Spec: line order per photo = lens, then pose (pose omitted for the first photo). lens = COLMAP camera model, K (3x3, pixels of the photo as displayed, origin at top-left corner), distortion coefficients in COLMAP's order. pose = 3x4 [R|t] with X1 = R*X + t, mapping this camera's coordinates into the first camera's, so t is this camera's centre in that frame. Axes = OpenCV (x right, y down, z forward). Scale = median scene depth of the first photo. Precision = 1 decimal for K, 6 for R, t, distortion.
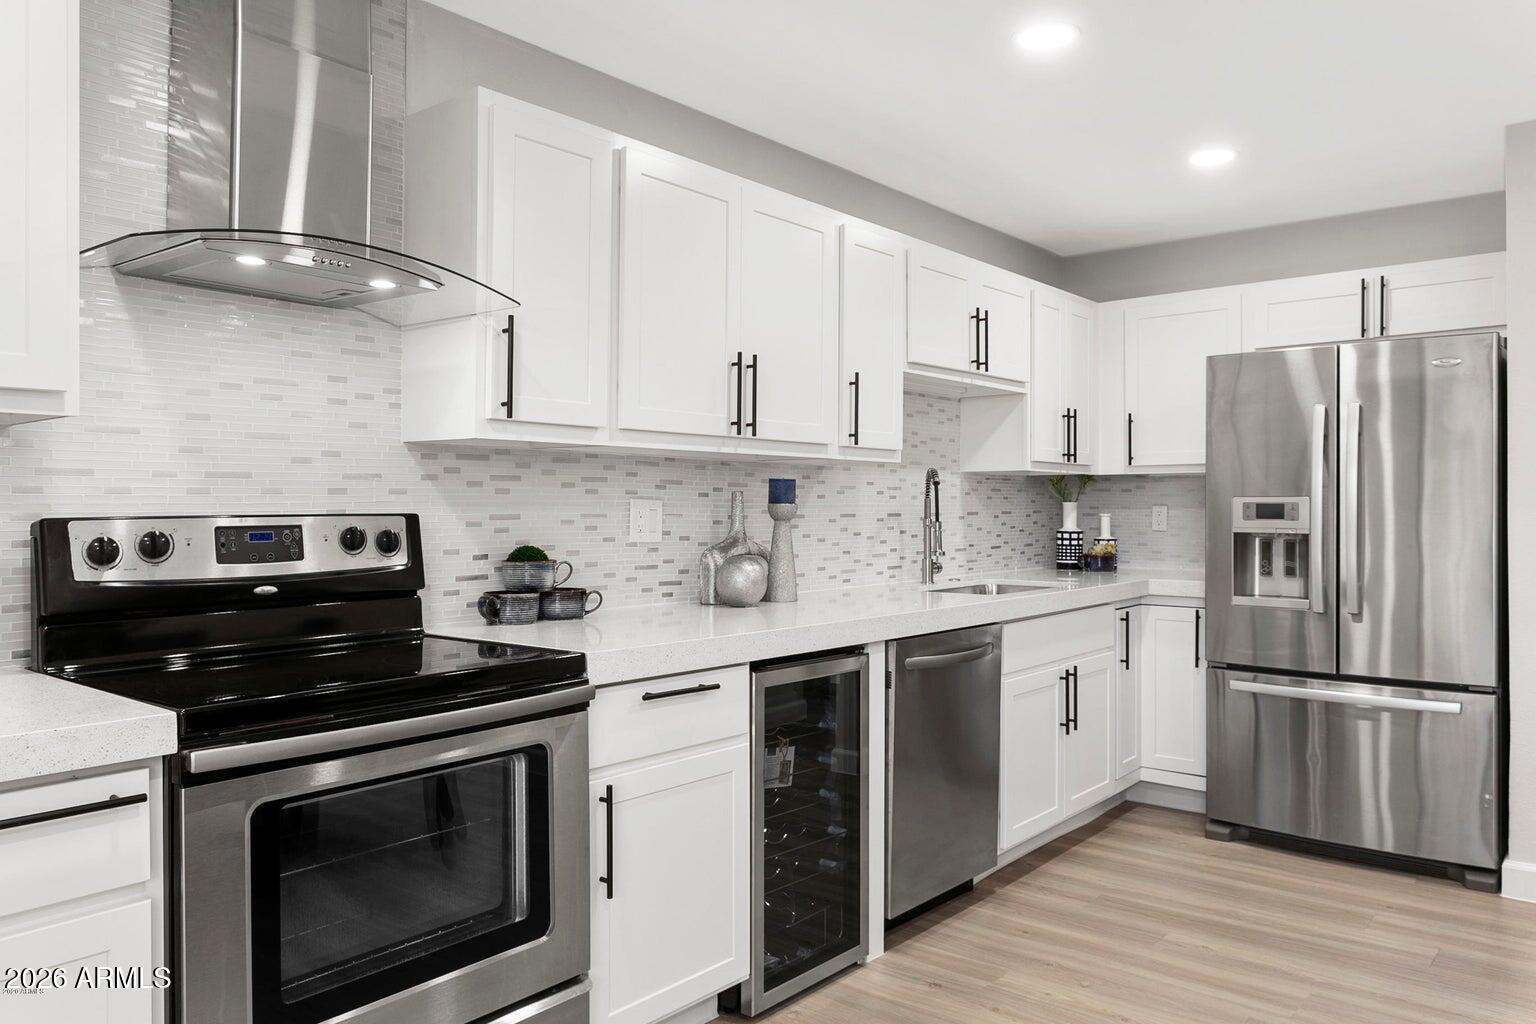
lens RADIAL K [[1100.2, 0, 768.0], [0, 1100.2, 512.0], [0, 0, 1]] dist [0.002854, -0.001449]
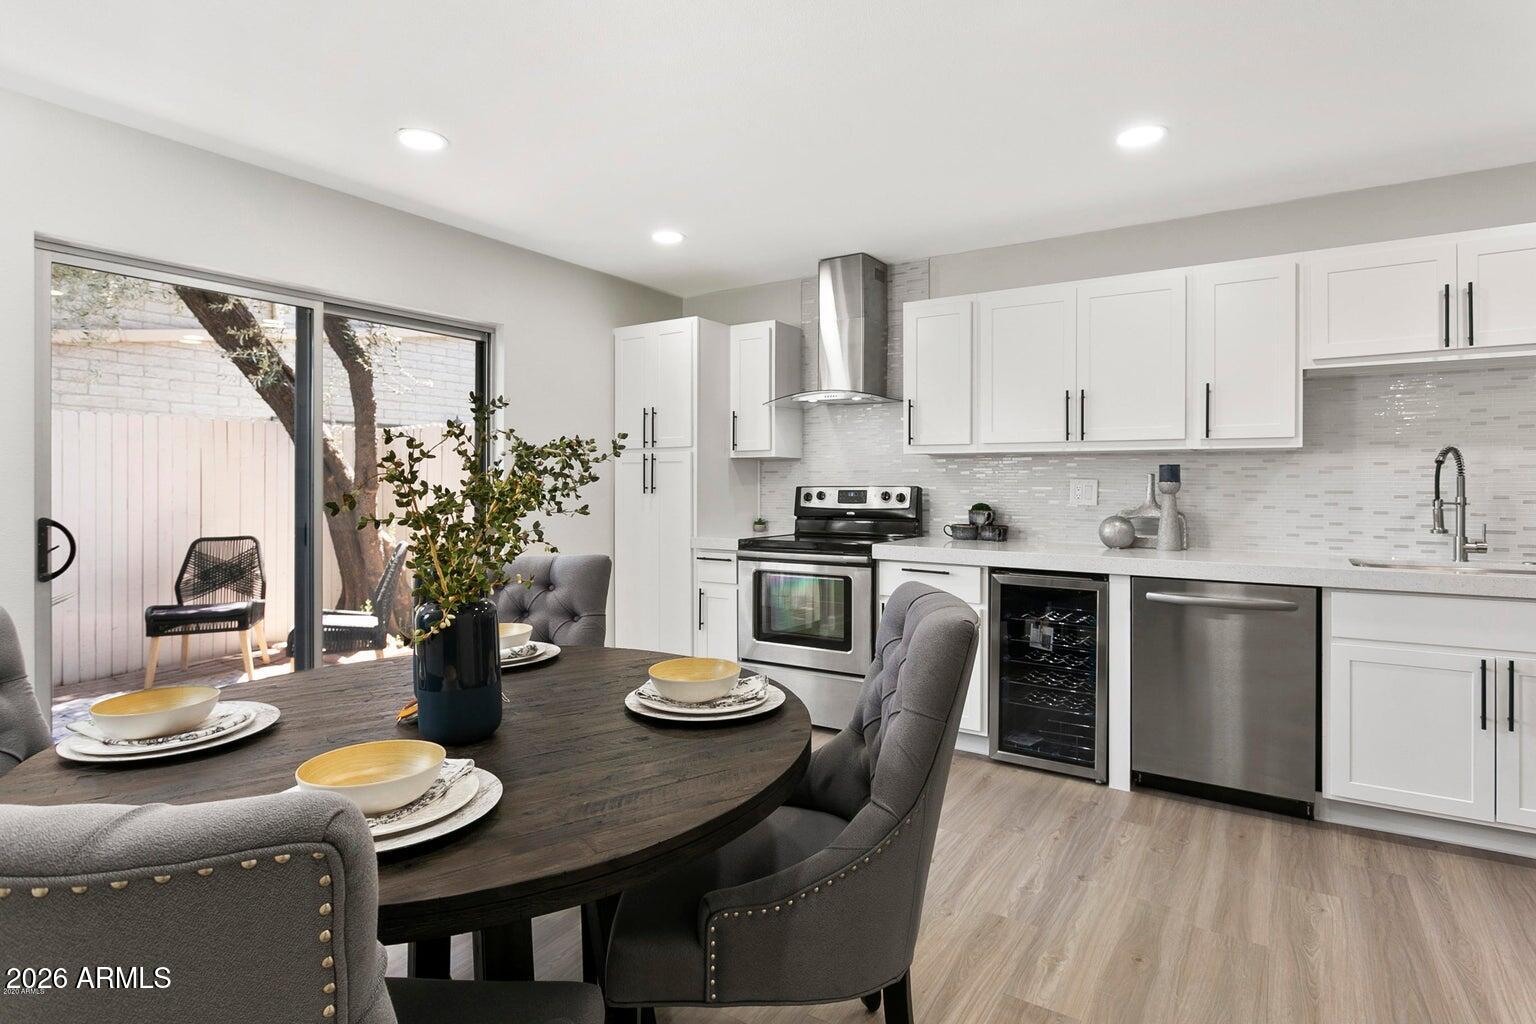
lens RADIAL K [[806.1, 0, 765.2], [0, 806.1, 483.1], [0, 0, 1]] dist [0.001470, 0.000245]
pose [[0.122567, -0.000717, -0.992460, 0.828134], [-0.008481, 0.999962, -0.001770, 0.000424], [0.992424, 0.008634, 0.122557, 0.293646]]
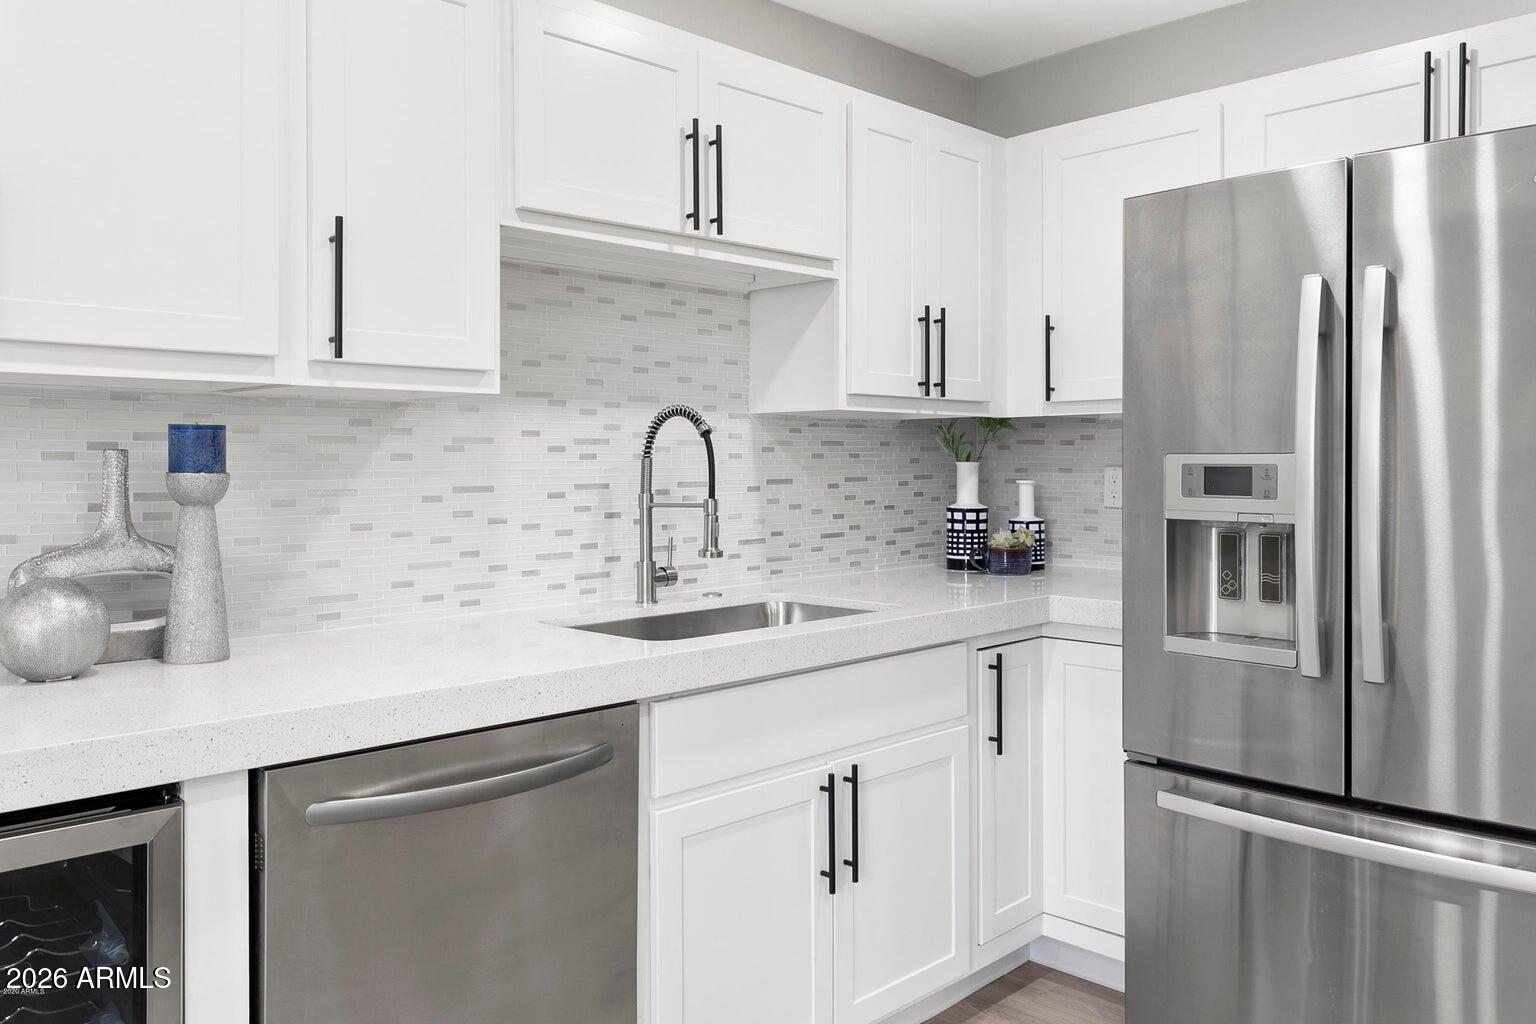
lens RADIAL K [[1191.7, 0, 765.3], [0, 1191.7, 474.6], [0, 0, 1]] dist [0.003335, 0.003255]
pose [[0.995120, -0.002596, -0.098642, 0.281702], [0.003210, 0.999976, 0.006074, -0.007642], [0.098624, -0.006361, 0.995104, 0.390254]]
